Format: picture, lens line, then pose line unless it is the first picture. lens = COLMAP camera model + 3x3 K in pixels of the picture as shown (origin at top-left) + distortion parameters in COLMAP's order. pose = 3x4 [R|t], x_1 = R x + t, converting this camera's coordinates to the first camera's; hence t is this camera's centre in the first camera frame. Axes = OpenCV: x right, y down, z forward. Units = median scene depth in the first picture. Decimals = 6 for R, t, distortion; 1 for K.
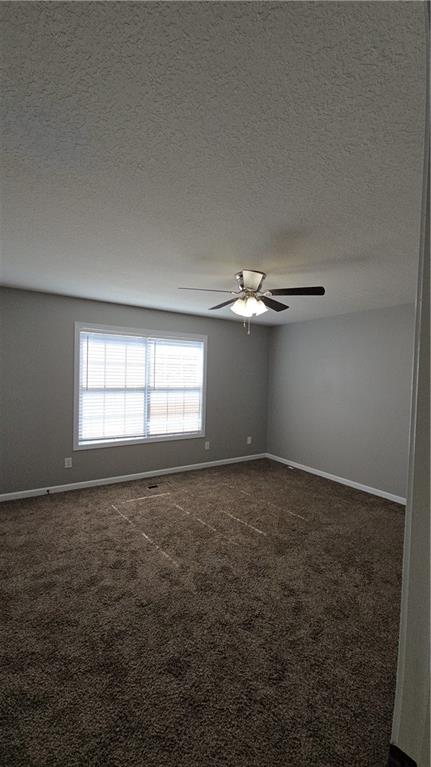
lens RADIAL K [[304.8, 0, 219.0], [0, 304.8, 382.7], [0, 0, 1]] dist [0.001370, -0.009740]
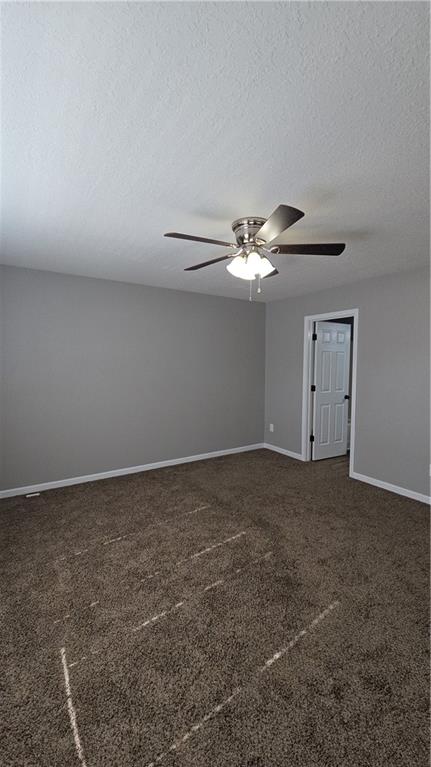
lens RADIAL K [[304.8, 0, 219.0], [0, 304.8, 382.7], [0, 0, 1]] dist [0.001370, -0.009740]
pose [[0.019361, -0.088173, 0.995917, -0.703847], [0.022099, 0.995898, 0.087742, -0.021084], [-0.999568, 0.020310, 0.021230, 1.045250]]
